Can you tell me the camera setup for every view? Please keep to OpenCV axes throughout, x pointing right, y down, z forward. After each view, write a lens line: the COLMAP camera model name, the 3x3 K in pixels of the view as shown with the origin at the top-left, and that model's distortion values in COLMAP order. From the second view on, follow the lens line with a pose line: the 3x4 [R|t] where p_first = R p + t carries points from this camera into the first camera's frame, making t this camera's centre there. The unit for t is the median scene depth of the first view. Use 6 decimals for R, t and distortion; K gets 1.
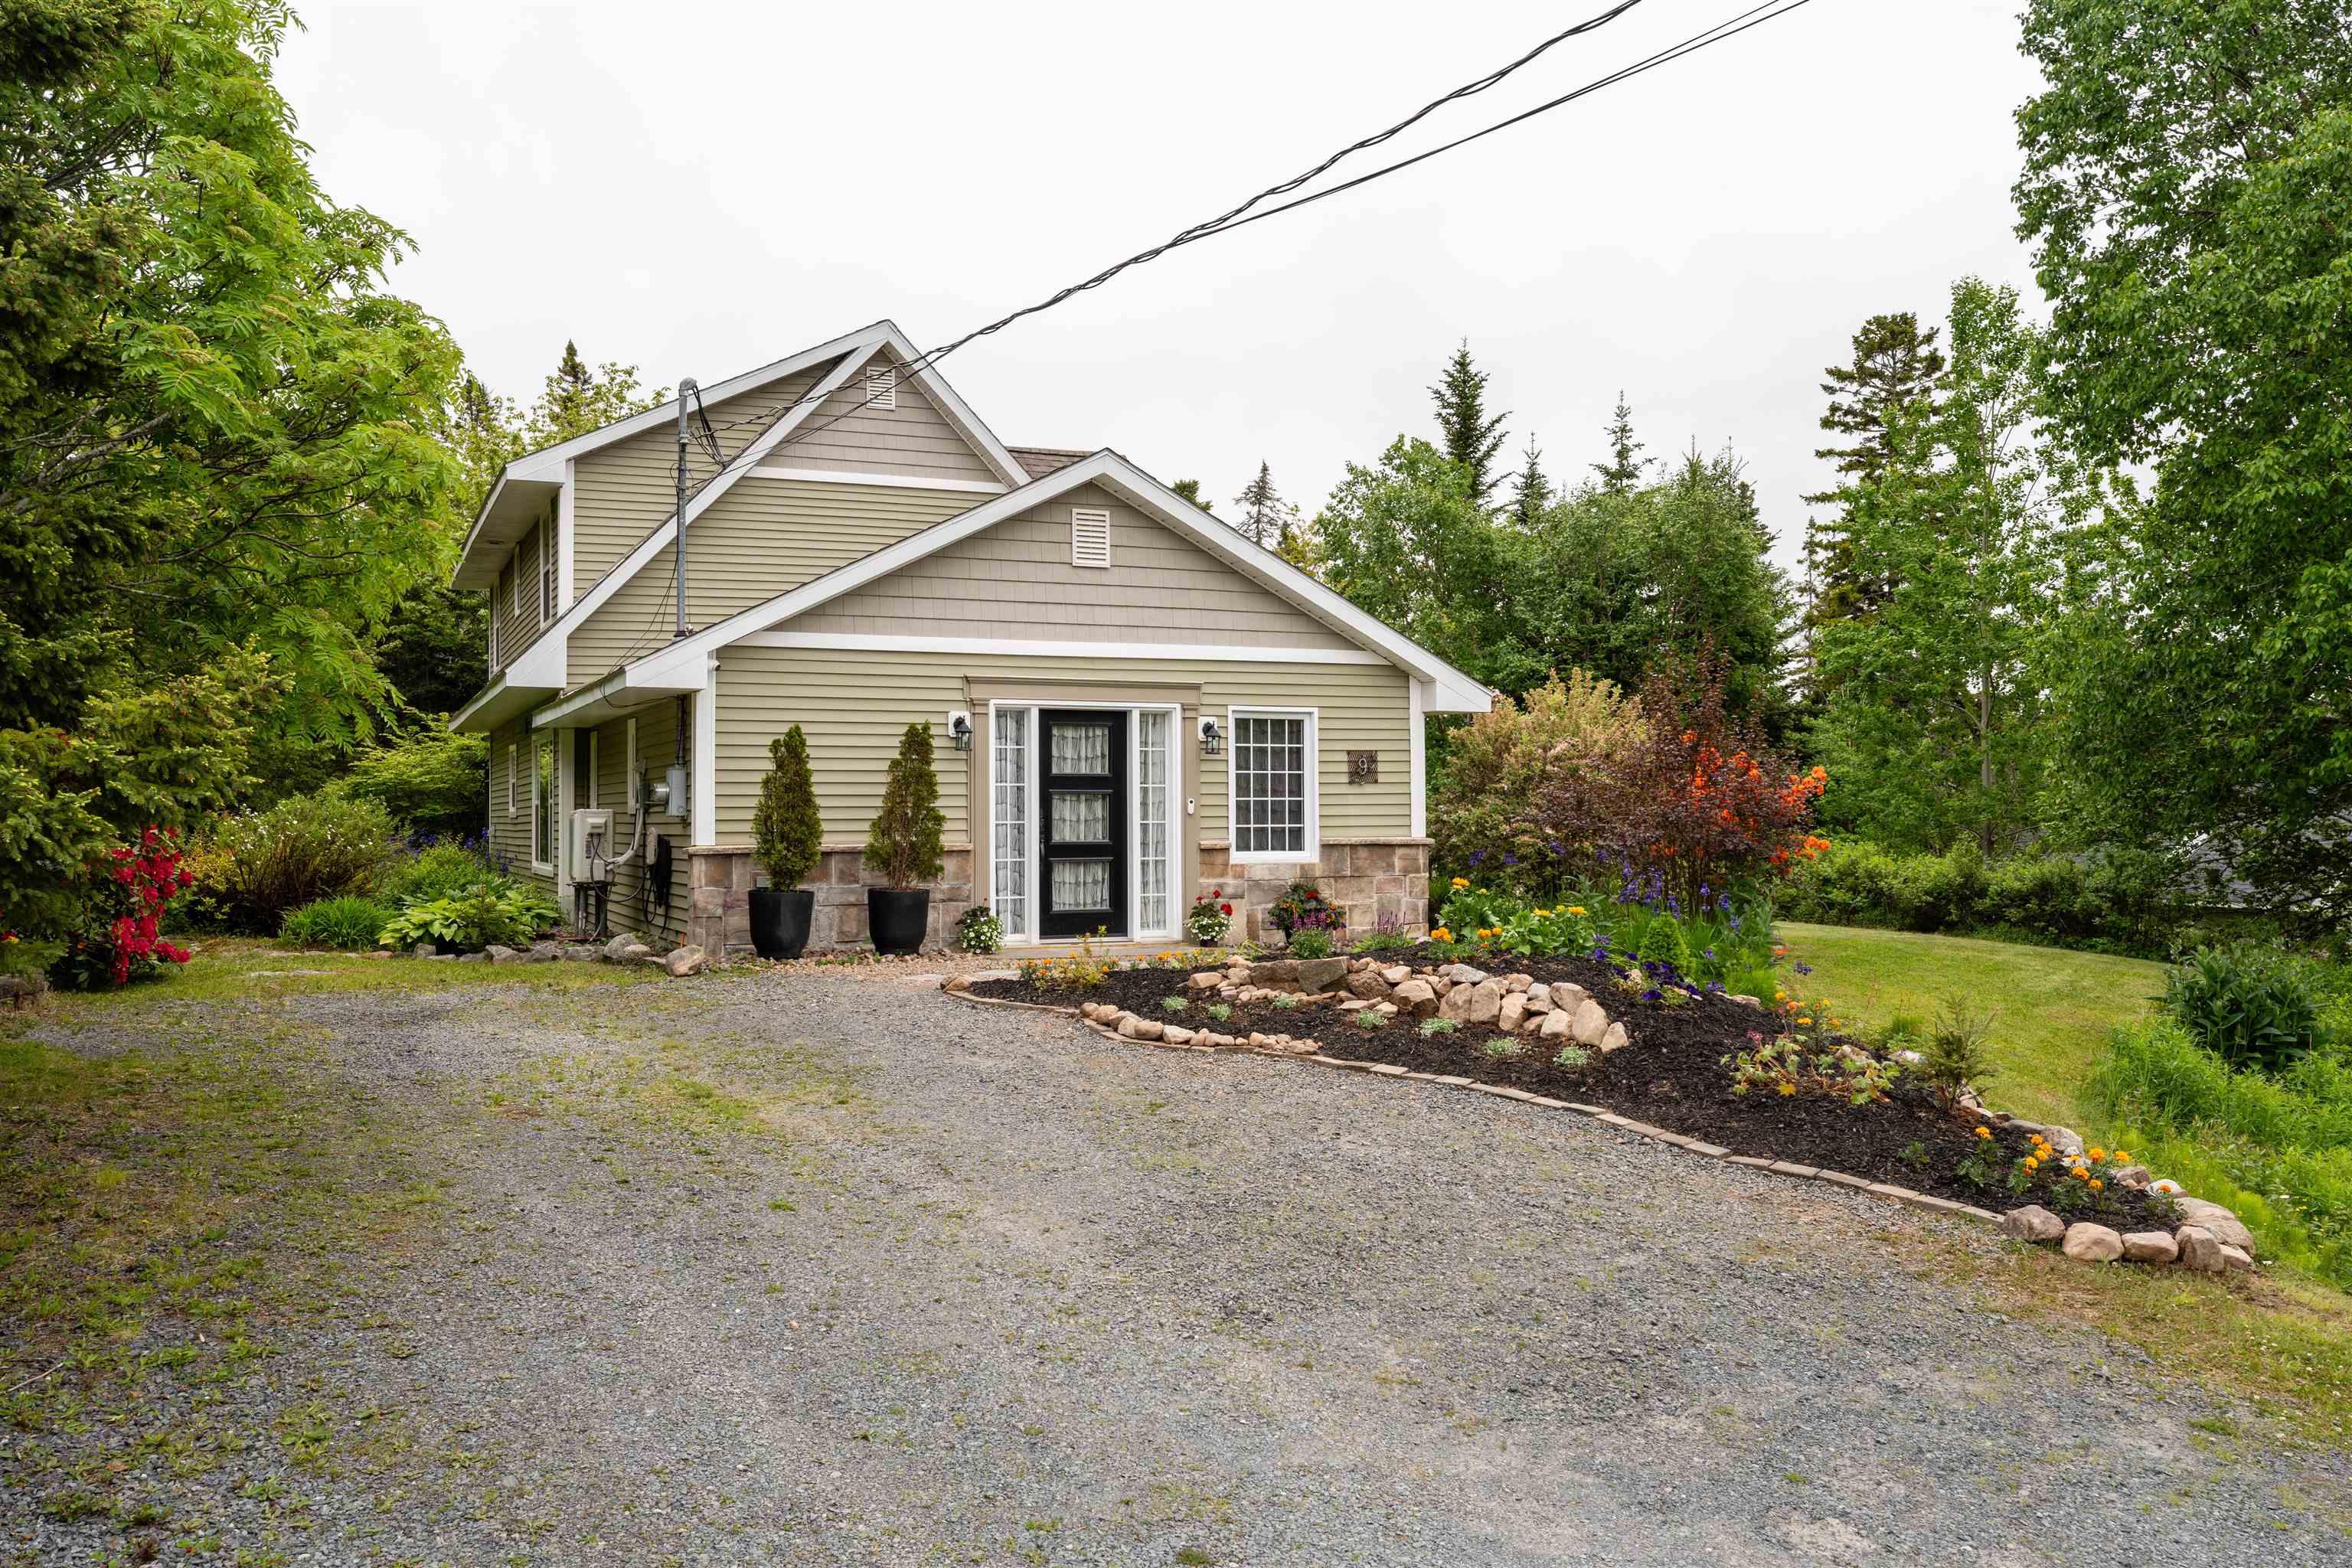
lens RADIAL K [[1884.5, 0, 1176.0], [0, 1884.5, 784.0], [0, 0, 1]] dist [-0.020482, 0.055562]
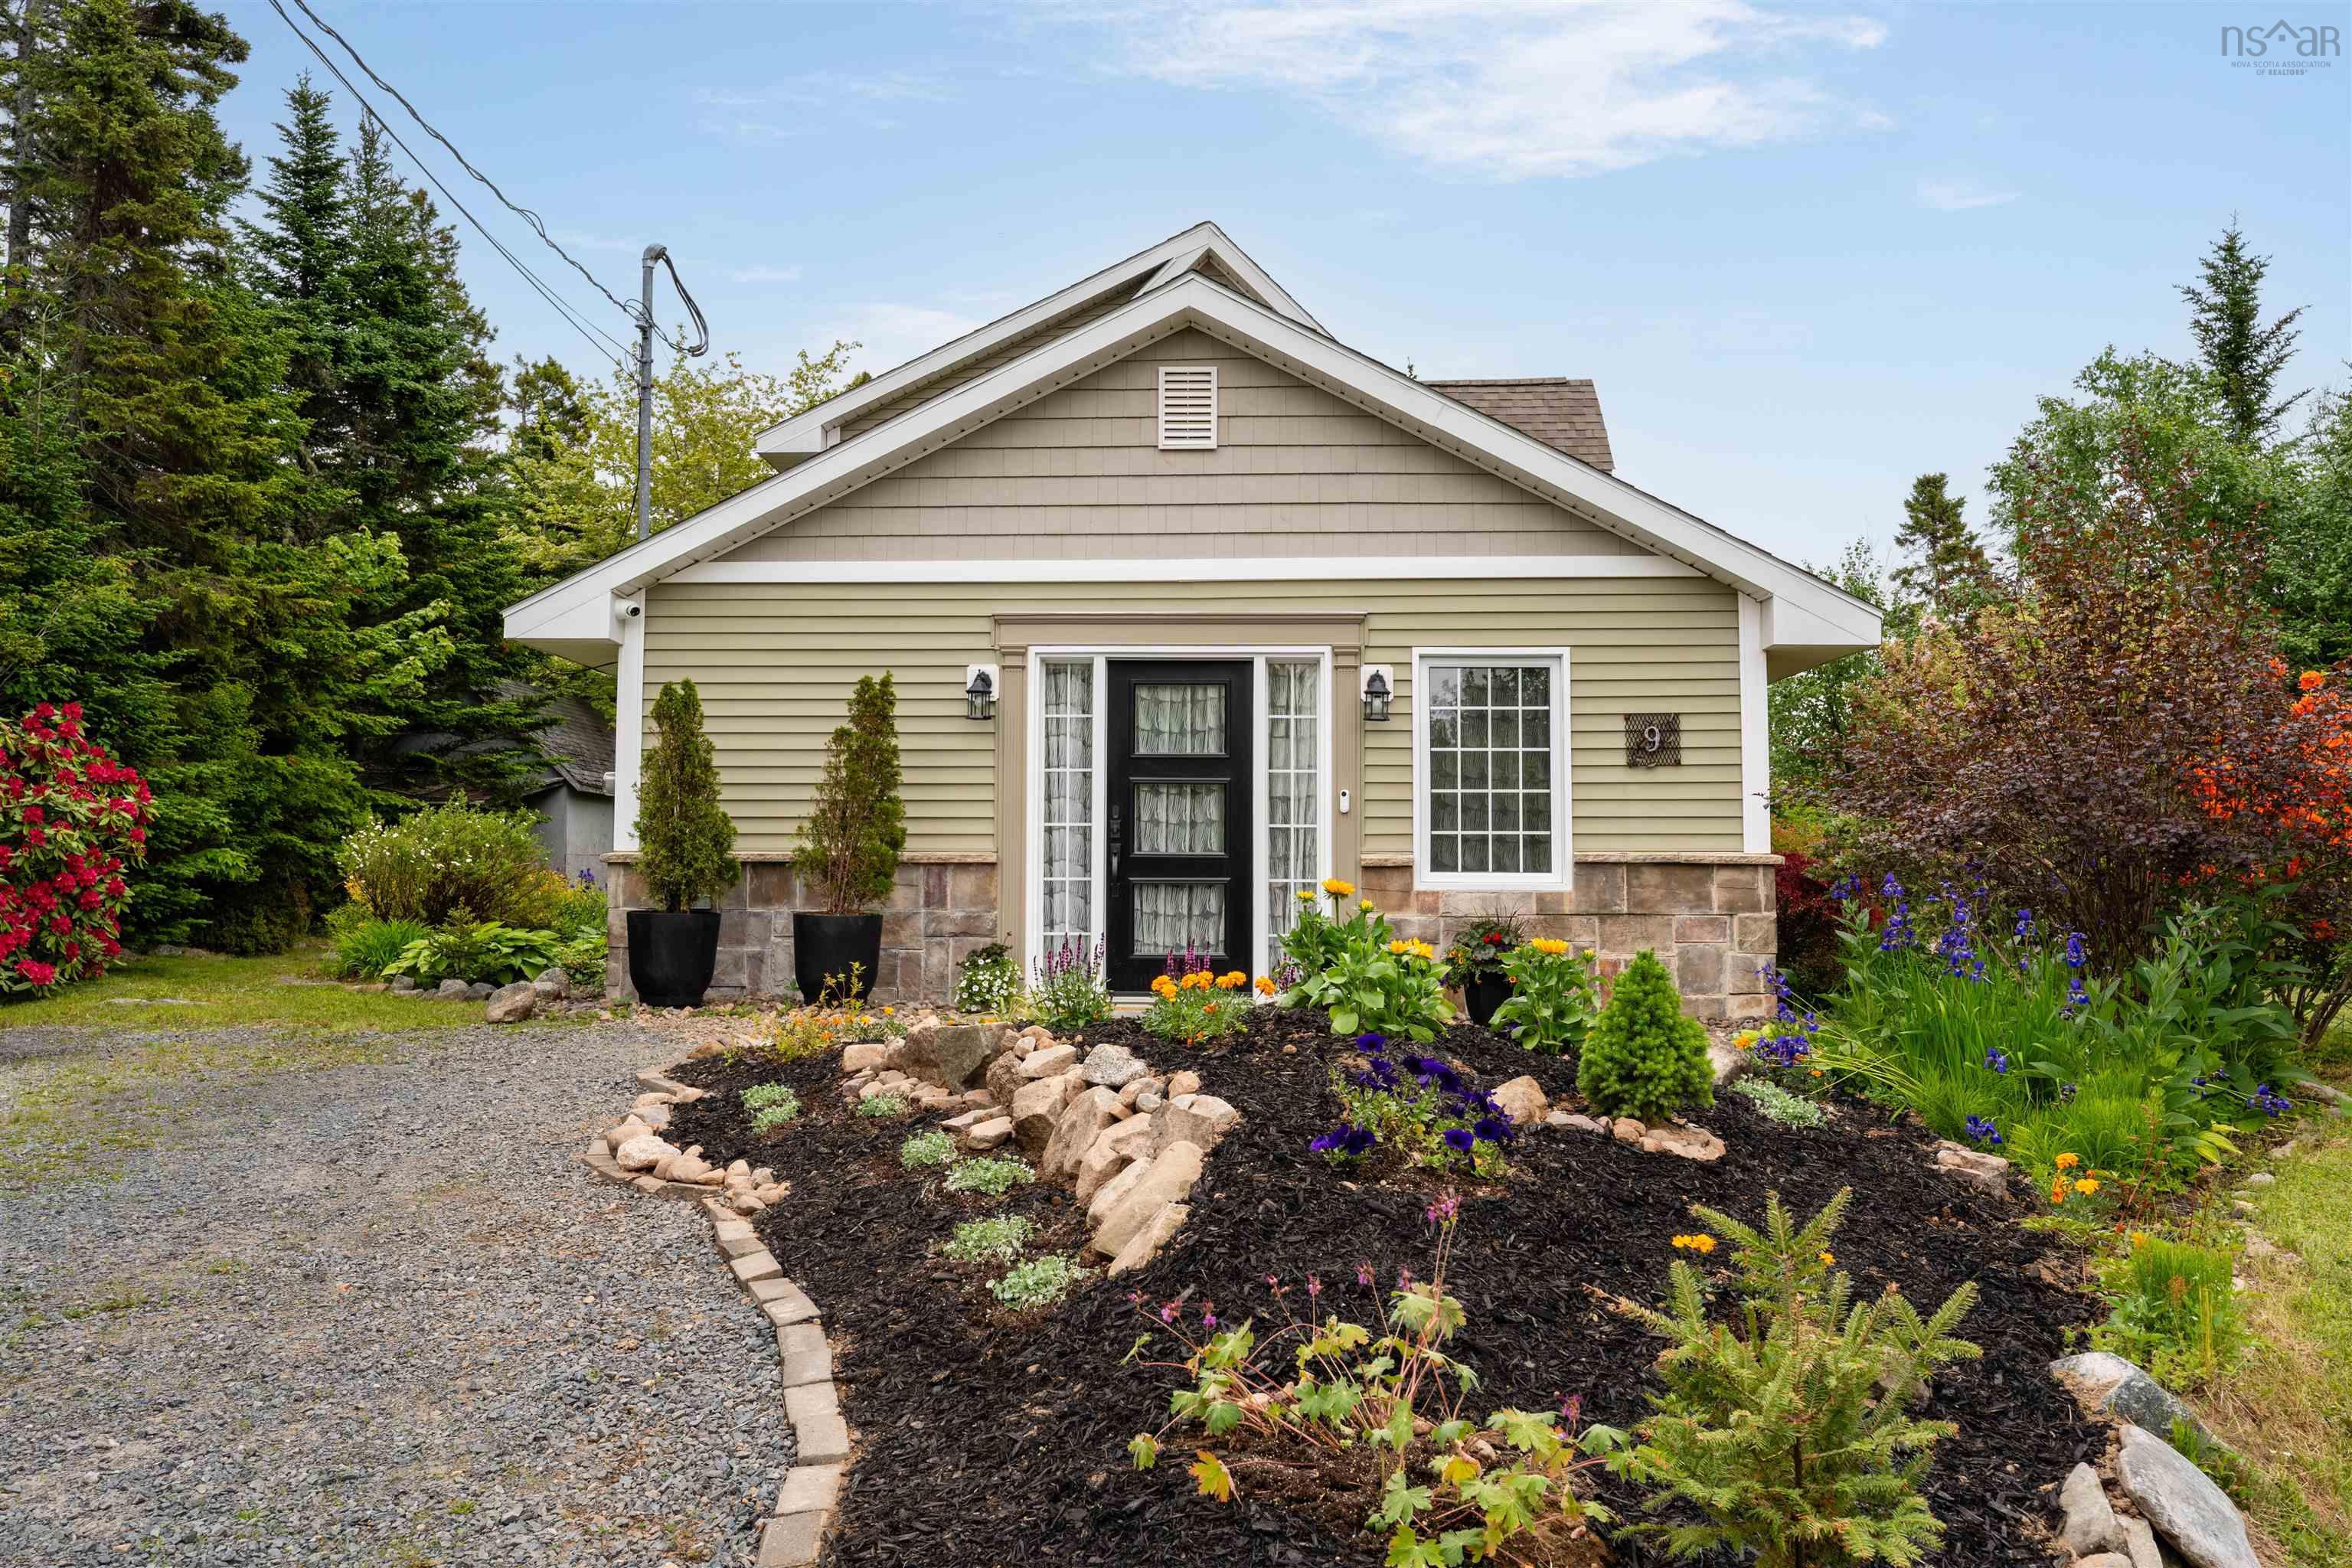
lens RADIAL K [[1884.5, 0, 1176.0], [0, 1884.5, 784.0], [0, 0, 1]] dist [-0.020482, 0.055562]
pose [[0.894022, -0.018500, -0.447641, 0.243584], [-0.000552, 0.999101, -0.042392, 0.033034], [0.448022, 0.038146, 0.893208, 0.380097]]
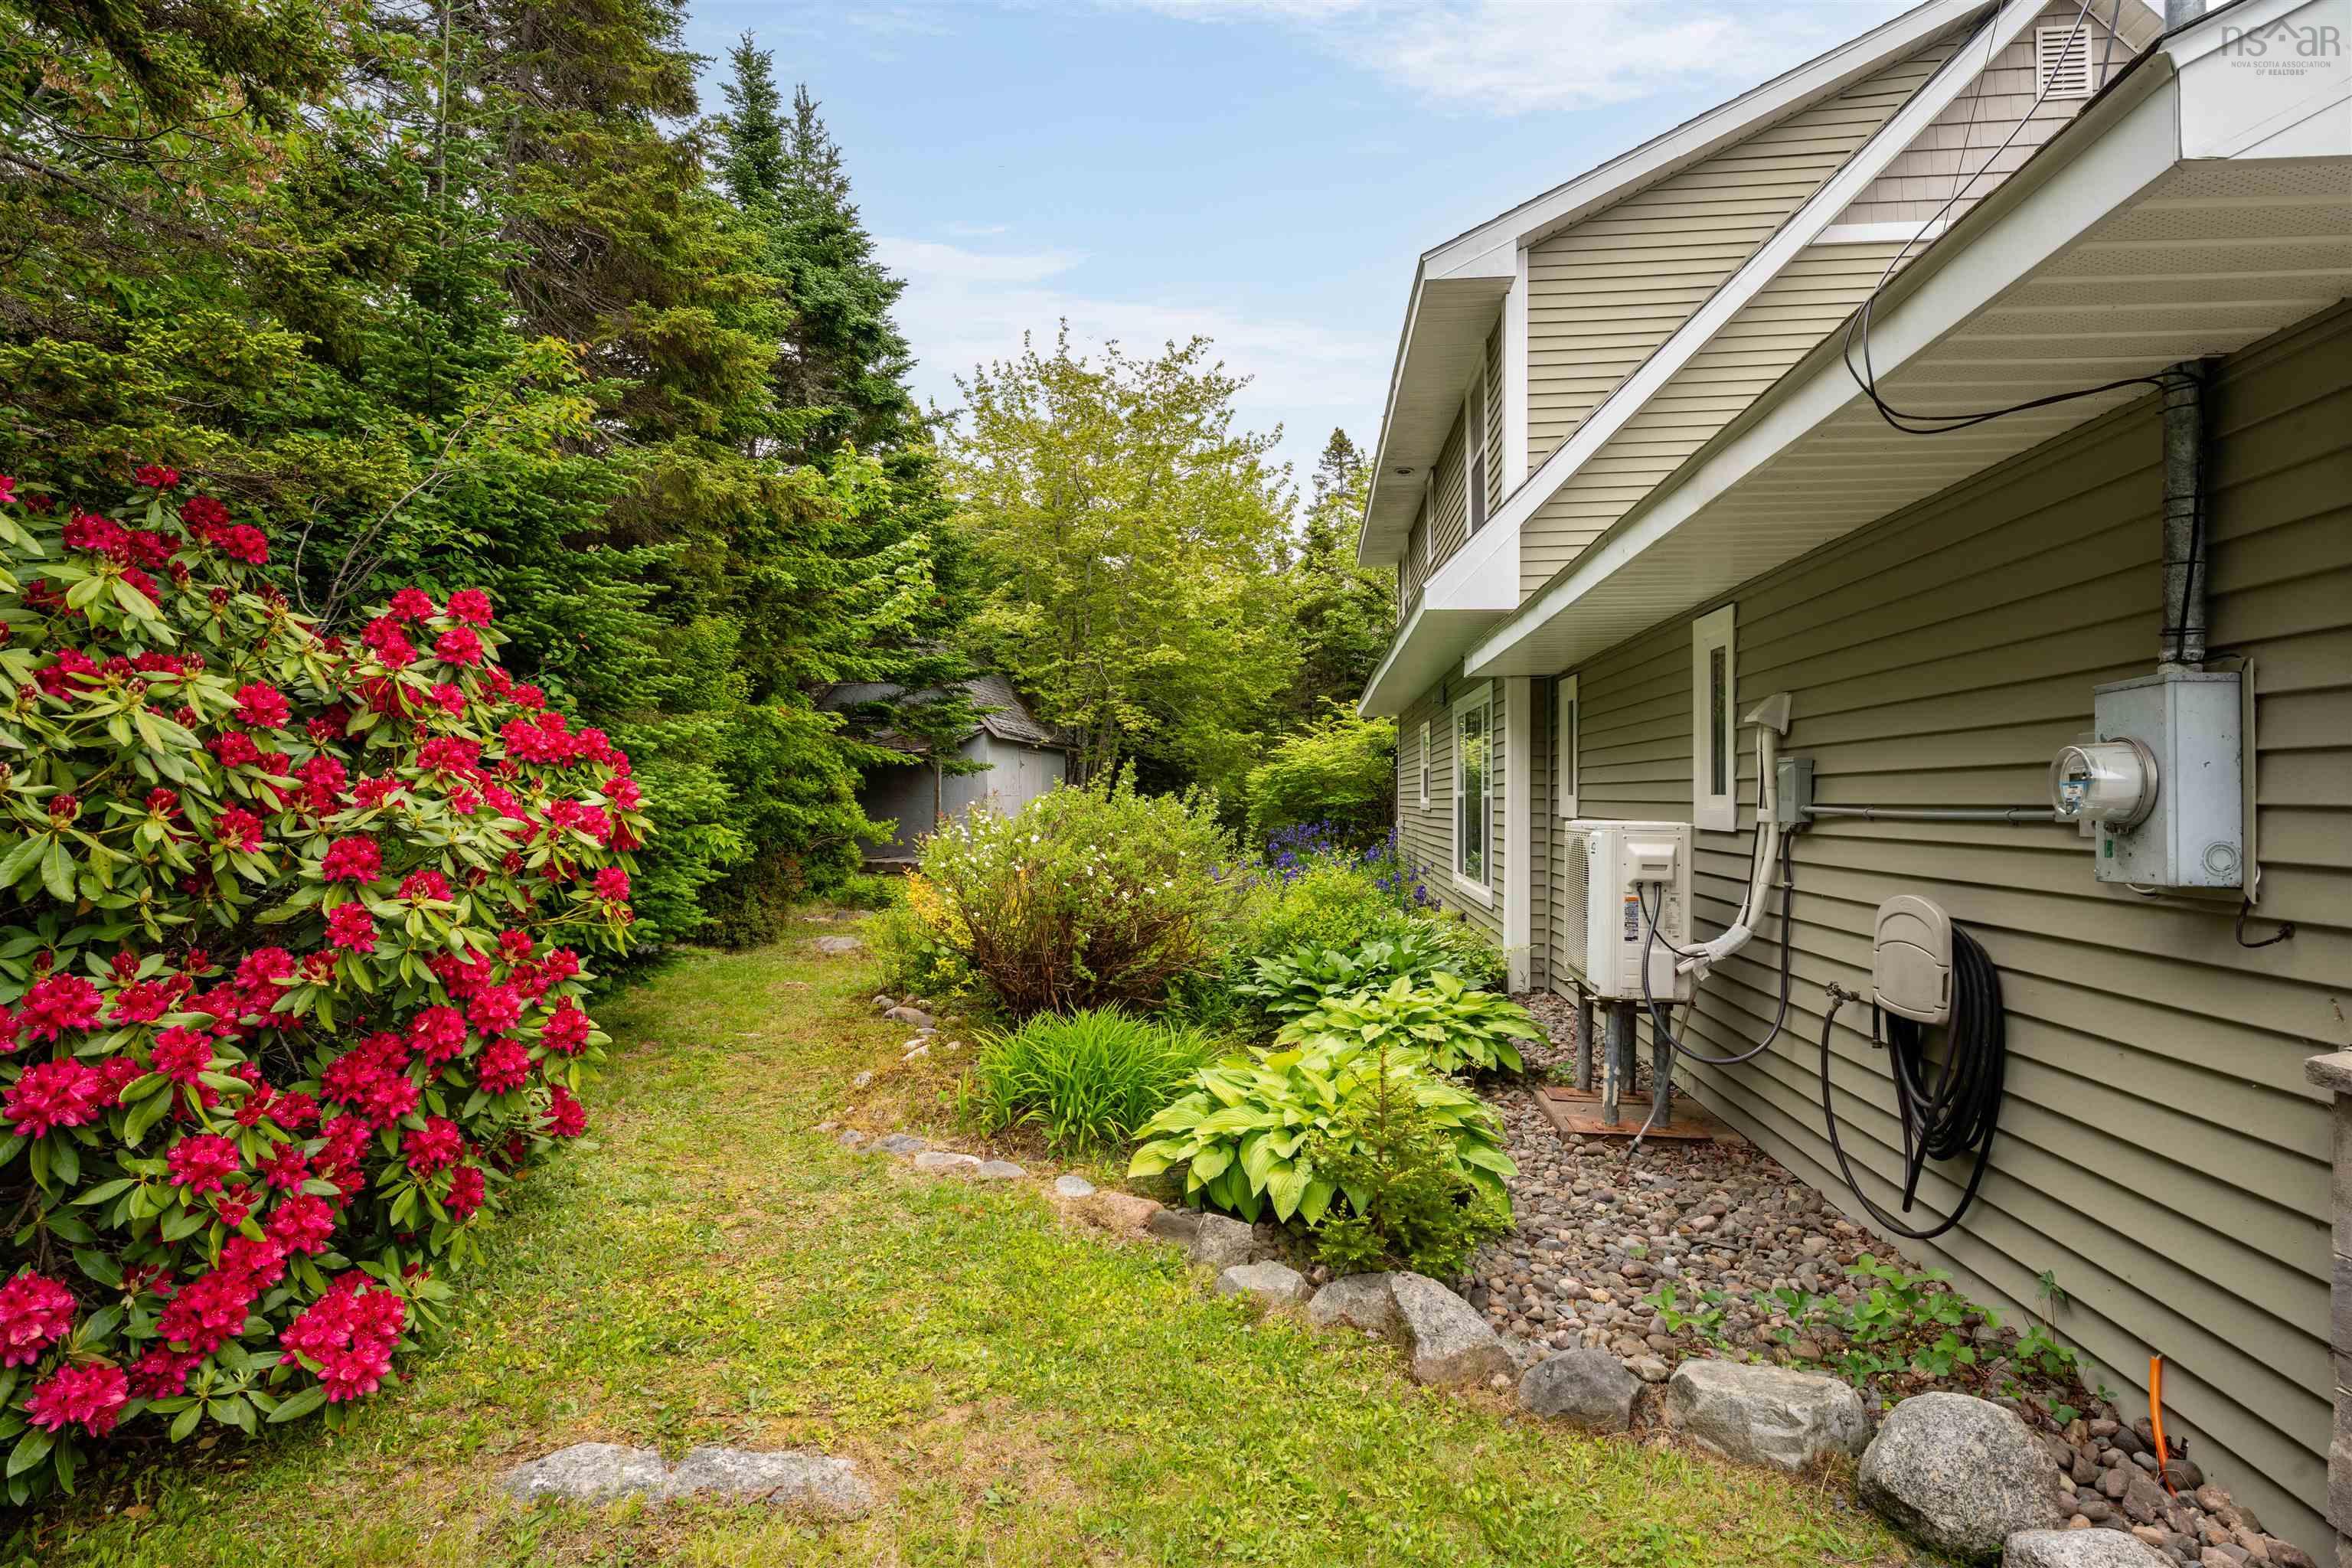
lens RADIAL K [[1217.1, 0, 1176.0], [0, 1217.1, 784.0], [0, 0, 1]] dist [-0.009878, 0.000130]
pose [[0.862951, 0.002424, -0.505281, -0.267220], [0.001696, 0.999969, 0.007694, 0.002990], [0.505284, -0.007497, 0.862920, 0.729972]]
